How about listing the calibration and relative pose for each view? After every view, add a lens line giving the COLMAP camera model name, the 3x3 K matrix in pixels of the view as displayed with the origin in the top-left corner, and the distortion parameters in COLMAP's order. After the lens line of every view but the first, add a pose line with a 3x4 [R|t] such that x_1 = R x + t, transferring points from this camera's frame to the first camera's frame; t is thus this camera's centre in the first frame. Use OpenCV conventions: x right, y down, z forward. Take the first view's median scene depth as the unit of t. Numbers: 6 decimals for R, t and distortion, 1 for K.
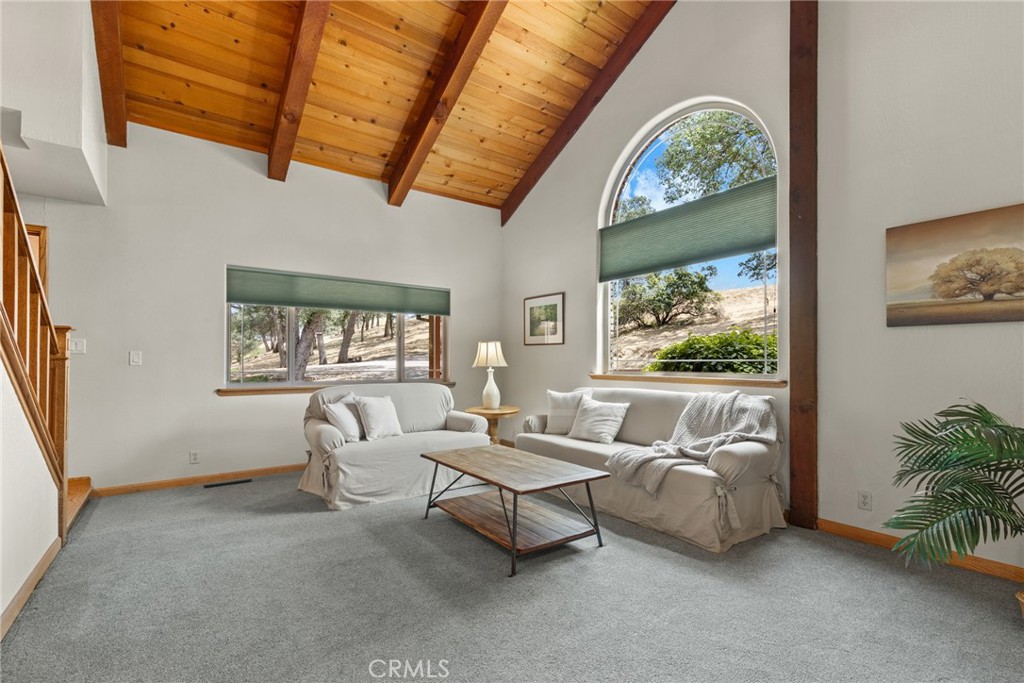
lens RADIAL K [[462.2, 0, 517.9], [0, 462.2, 356.0], [0, 0, 1]] dist [0.000235, 0.001757]
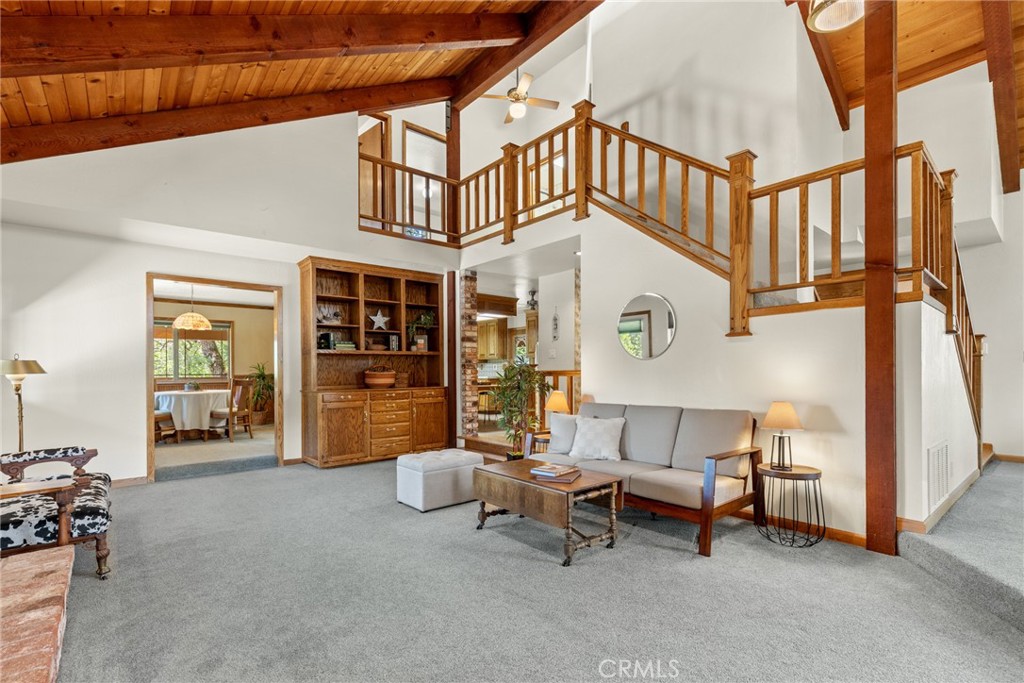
lens RADIAL K [[462.2, 0, 523.0], [0, 462.2, 374.6], [0, 0, 1]] dist [0.000235, 0.001757]
pose [[0.074204, 0.004375, -0.997233, 0.358917], [0.013987, 0.999887, 0.005428, 0.031777], [0.997145, -0.014351, 0.074135, -0.509939]]
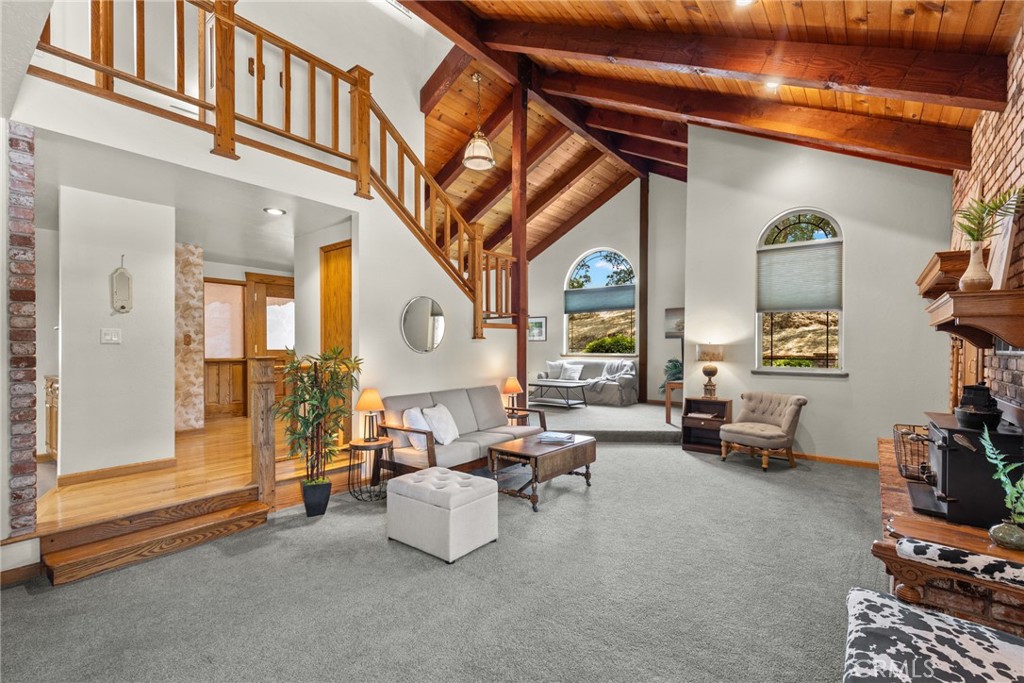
lens RADIAL K [[462.2, 0, 522.1], [0, 462.2, 348.0], [0, 0, 1]] dist [0.000235, 0.001757]
pose [[0.960542, -0.004103, 0.278105, -0.877926], [0.000865, 0.999930, 0.011763, -0.025909], [-0.278134, -0.011058, 0.960479, -1.501586]]
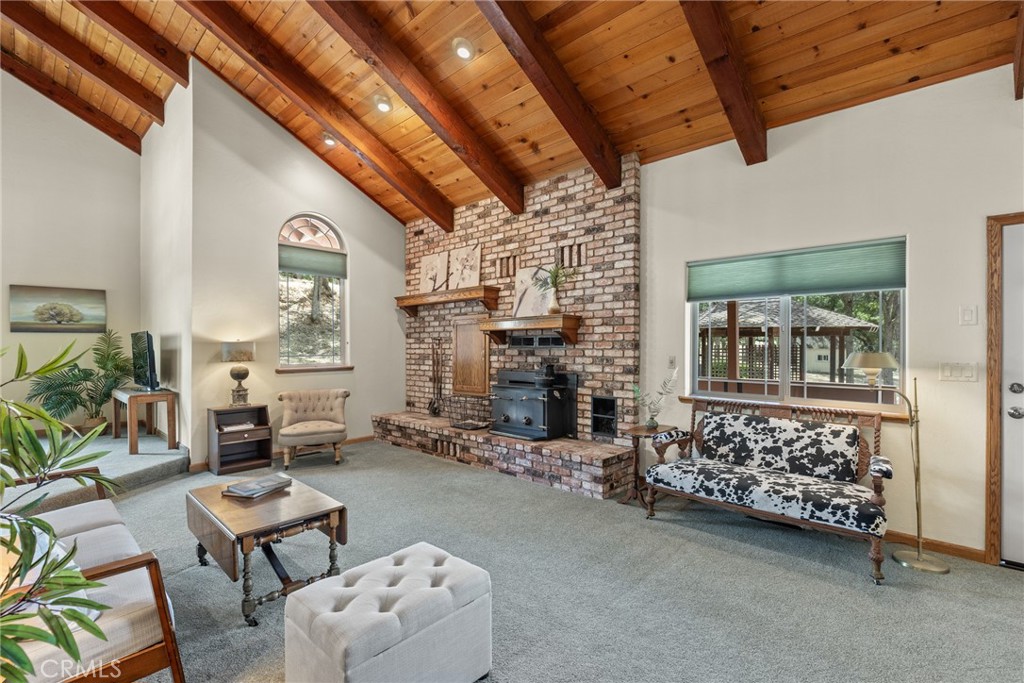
lens RADIAL K [[462.2, 0, 516.1], [0, 462.2, 345.5], [0, 0, 1]] dist [0.000235, 0.001757]
pose [[-0.173829, -0.009117, 0.984734, -1.287824], [-0.002523, 0.999958, 0.008813, -0.021853], [-0.984773, -0.000953, -0.173845, -0.681591]]
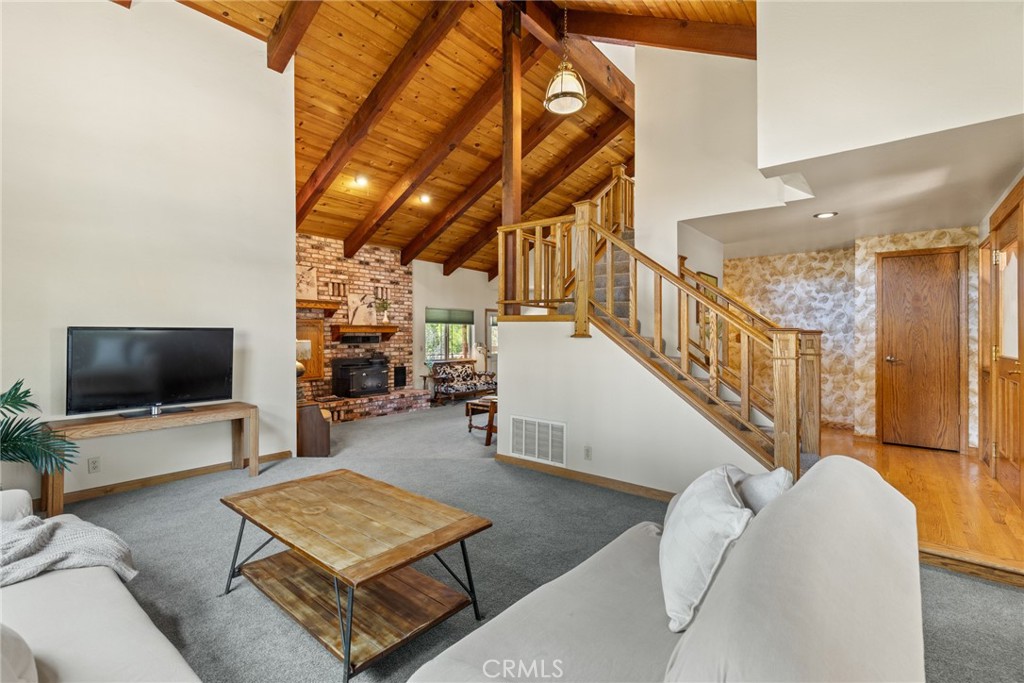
lens RADIAL K [[462.2, 0, 509.6], [0, 462.2, 328.3], [0, 0, 1]] dist [0.000235, 0.001757]
pose [[-0.968903, -0.011722, -0.247162, -0.066828], [-0.005915, 0.999689, -0.024224, -0.026289], [0.247369, -0.022009, -0.968671, 1.443878]]
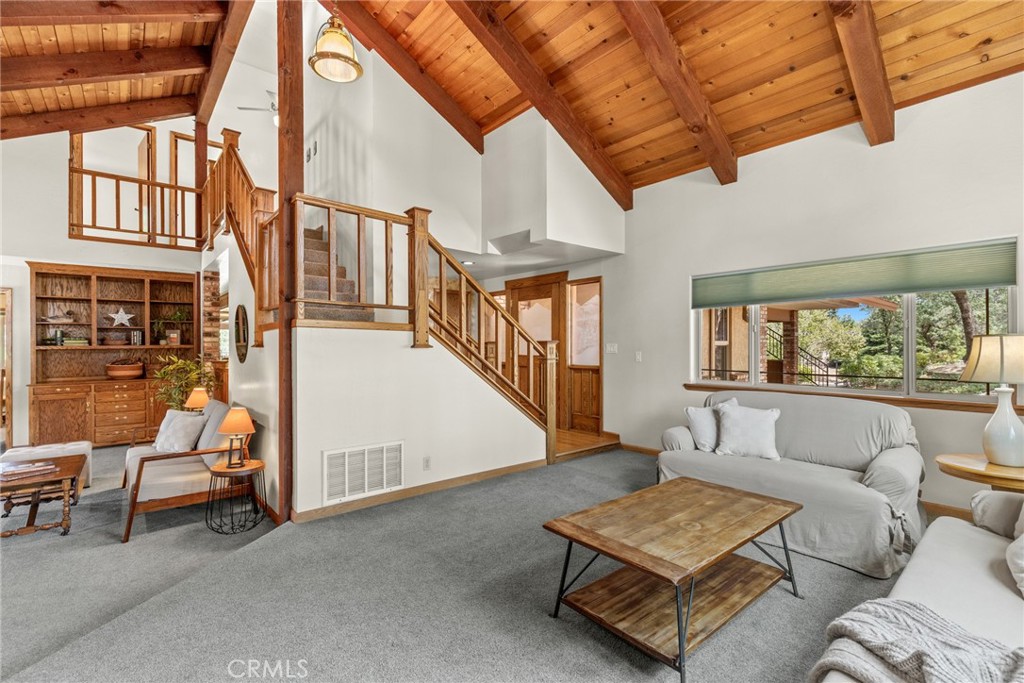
lens RADIAL K [[462.2, 0, 515.9], [0, 462.2, 343.4], [0, 0, 1]] dist [0.000235, 0.001757]
pose [[0.064155, -0.007148, -0.997914, 0.575359], [0.011528, 0.999913, -0.006421, -0.032577], [0.997873, -0.011092, 0.064232, 0.572031]]
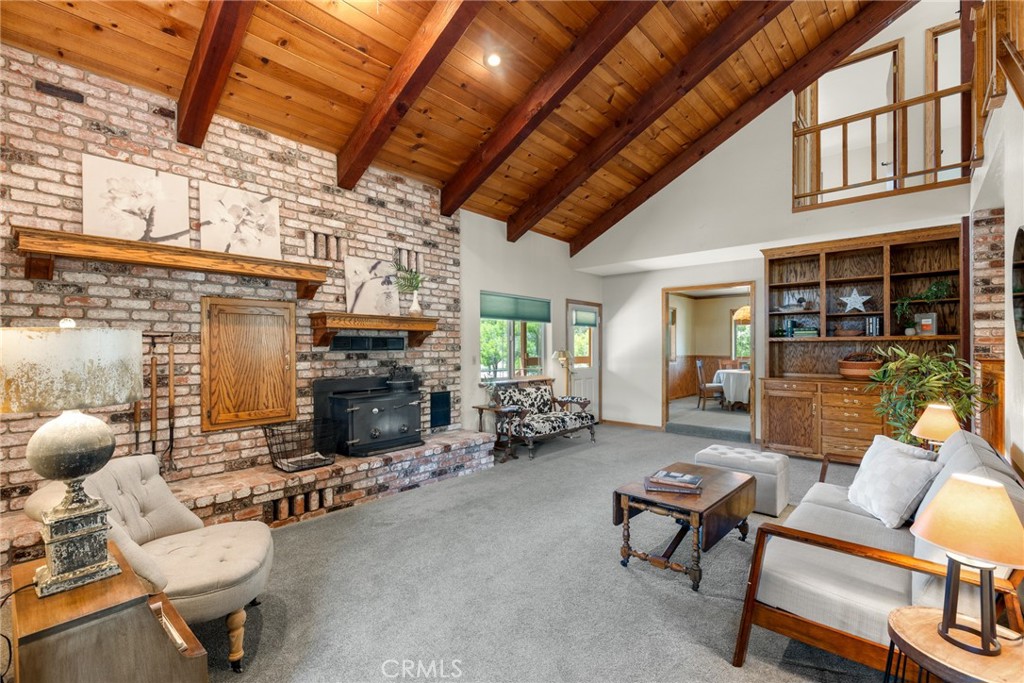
lens RADIAL K [[462.2, 0, 511.3], [0, 462.2, 344.1], [0, 0, 1]] dist [0.000235, 0.001757]
pose [[-0.979456, -0.008123, -0.201492, -0.039161], [-0.005200, 0.999873, -0.015033, -0.002806], [0.201589, -0.013676, -0.979375, 0.314015]]
